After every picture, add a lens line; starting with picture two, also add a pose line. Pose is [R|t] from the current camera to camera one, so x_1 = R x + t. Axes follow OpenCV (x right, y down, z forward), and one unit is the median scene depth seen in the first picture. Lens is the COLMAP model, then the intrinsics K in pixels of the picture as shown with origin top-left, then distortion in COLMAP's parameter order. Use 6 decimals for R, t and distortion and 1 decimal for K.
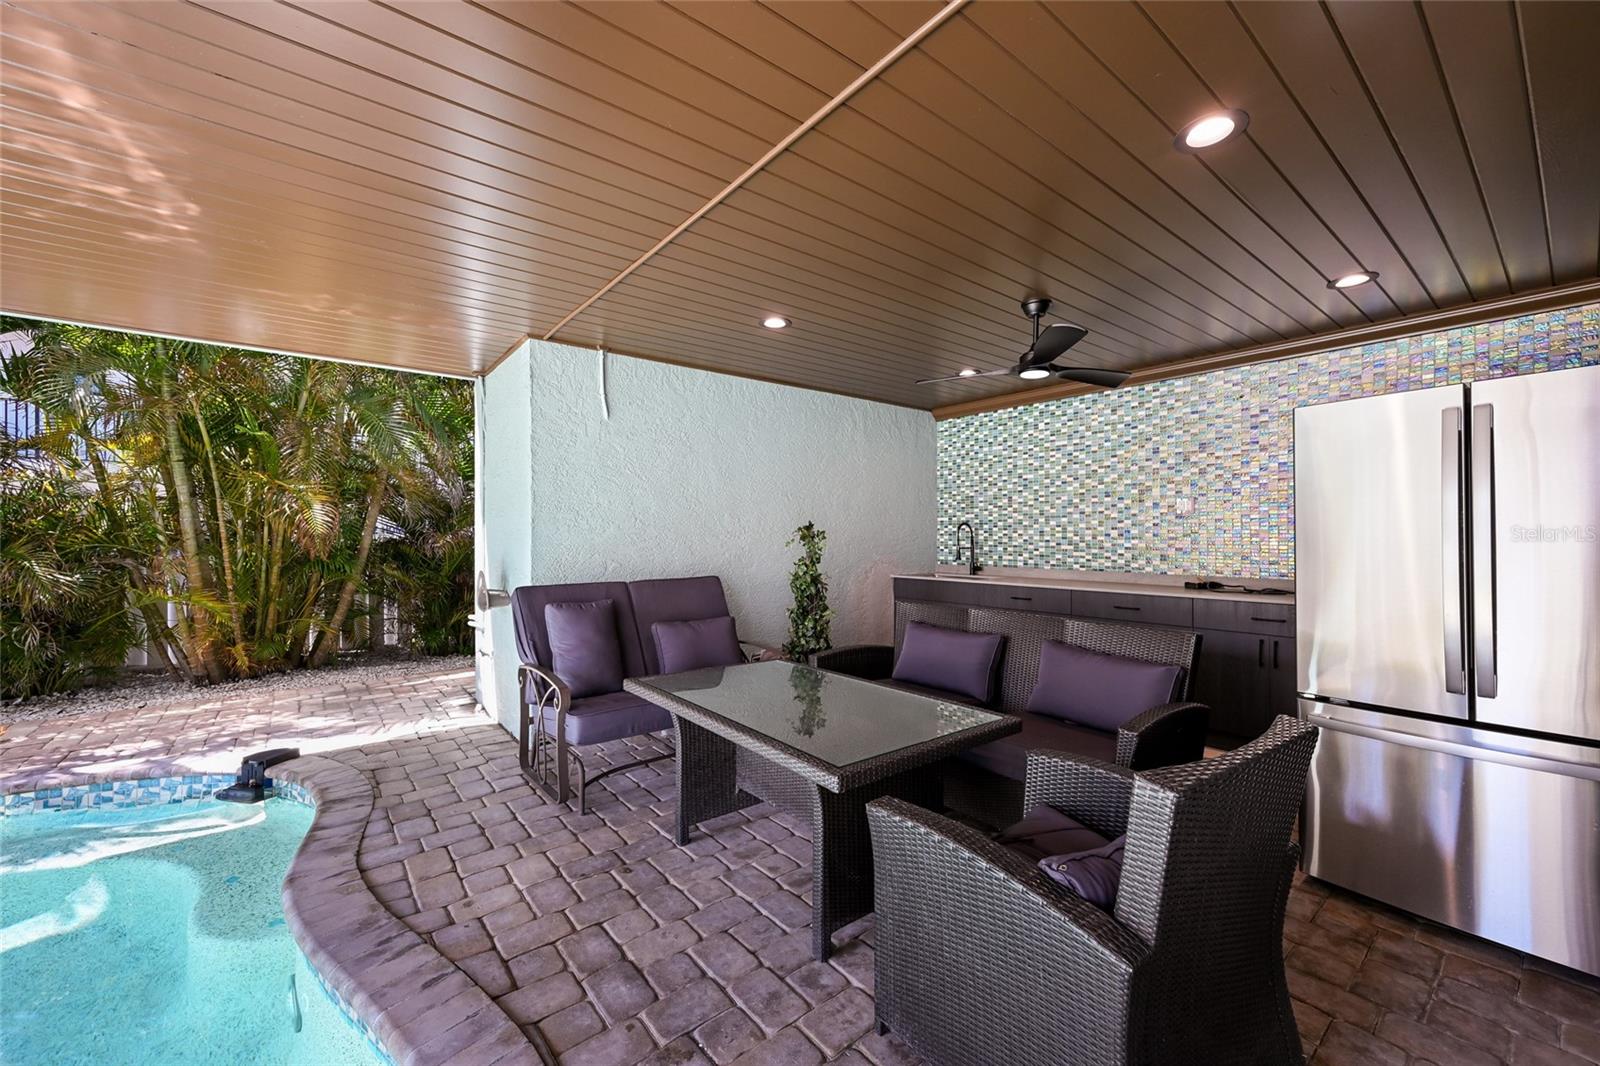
lens RADIAL K [[628.4, 0, 816.2], [0, 628.4, 523.4], [0, 0, 1]] dist [0.000636, 0.000364]
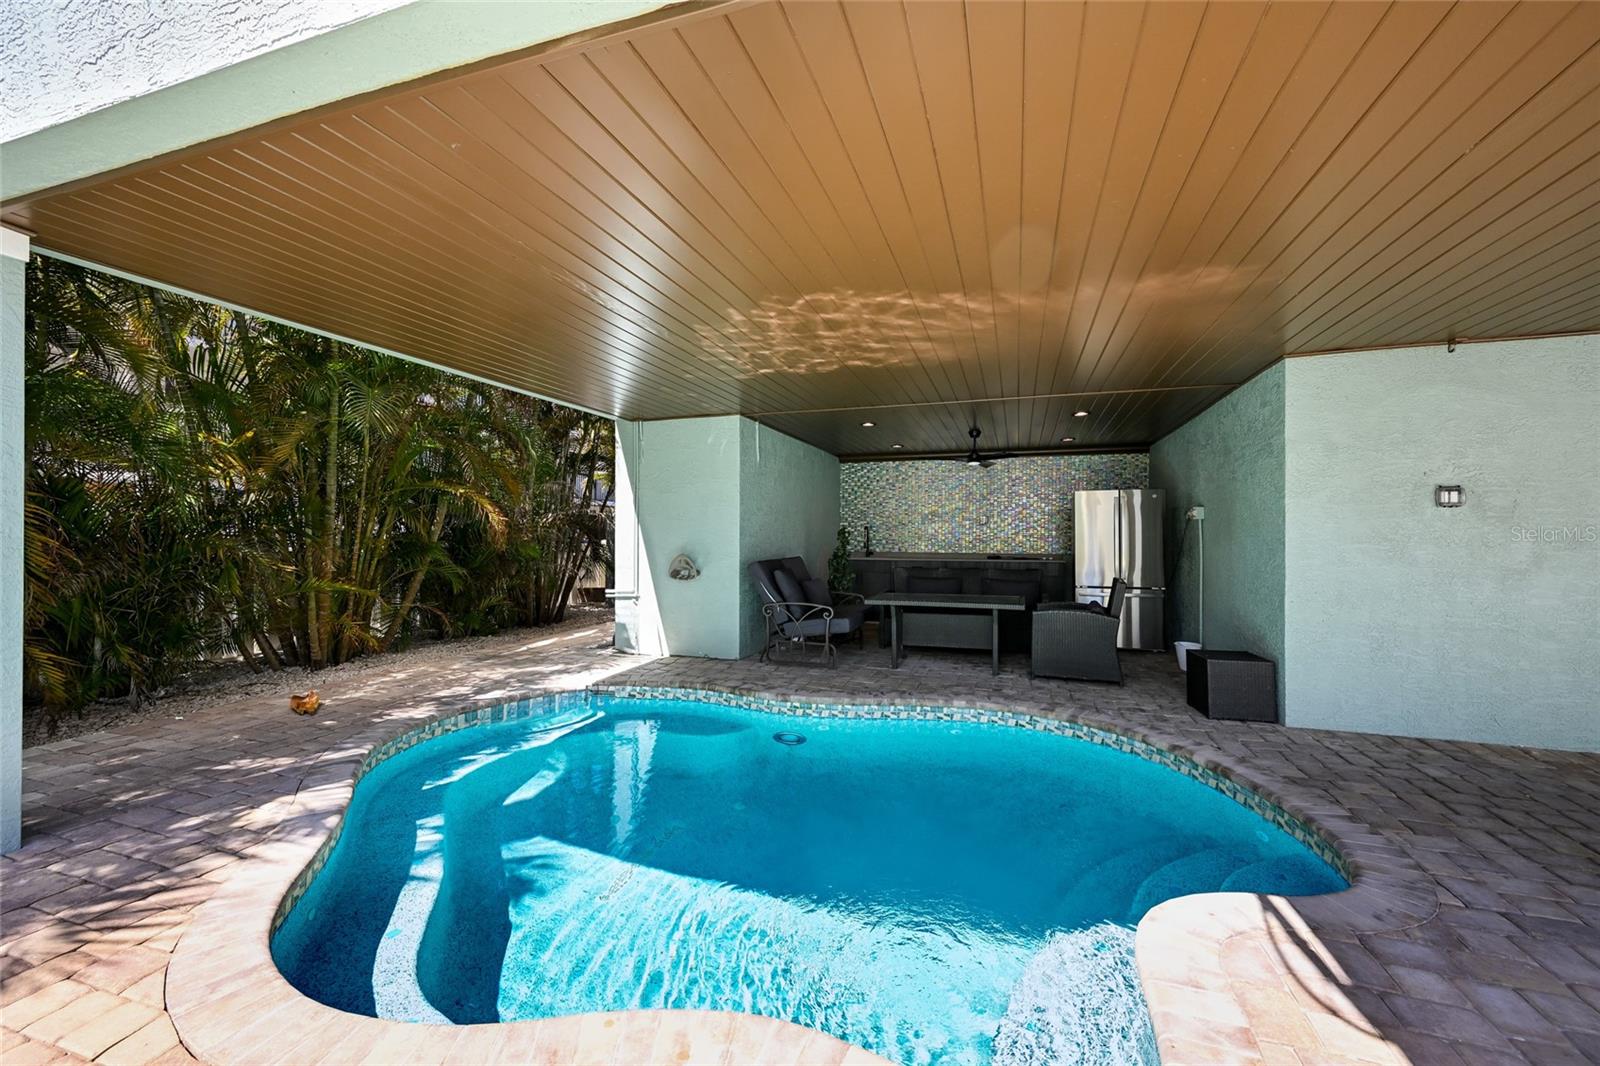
lens RADIAL K [[628.4, 0, 822.1], [0, 628.4, 524.5], [0, 0, 1]] dist [0.000636, 0.000364]
pose [[0.829315, 0.014313, 0.558598, -0.962159], [-0.016113, 0.999869, -0.001698, -0.000318], [-0.558549, -0.007593, 0.829437, -0.411371]]
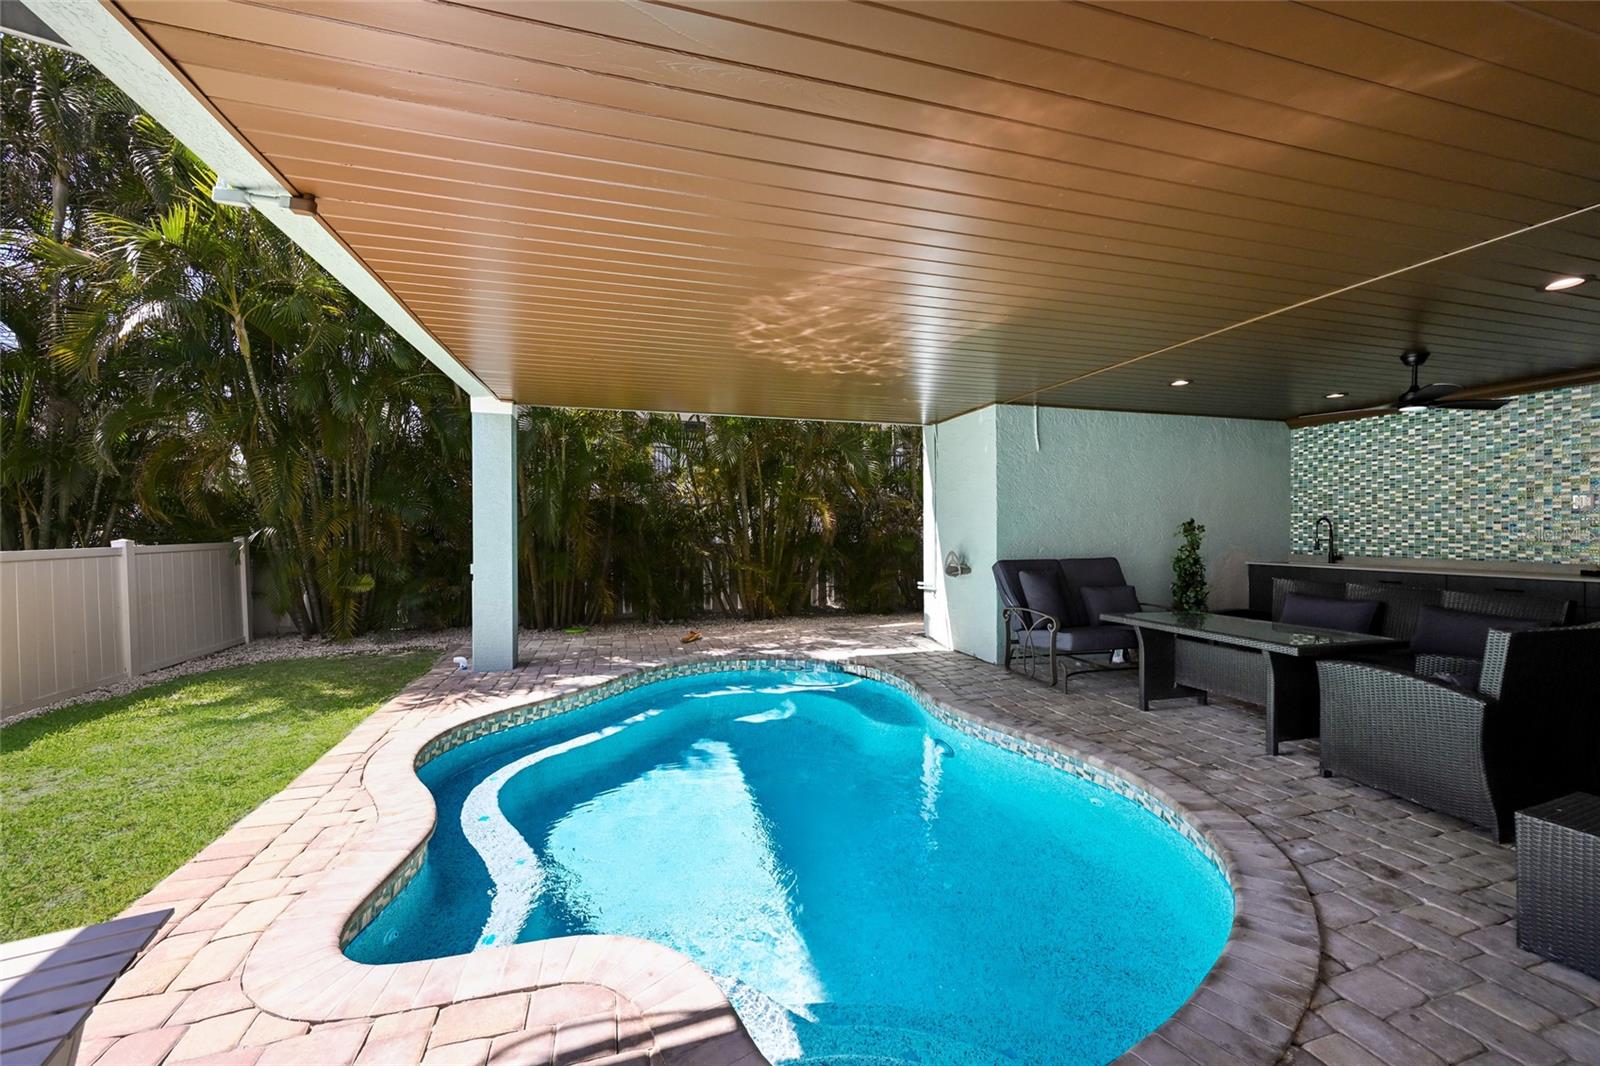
lens RADIAL K [[628.4, 0, 805.1], [0, 628.4, 527.6], [0, 0, 1]] dist [0.000636, 0.000364]
pose [[0.919721, -0.001326, -0.392571, -0.220696], [0.007726, 0.999862, 0.014722, -0.009033], [0.392498, -0.016573, 0.919604, -0.516912]]
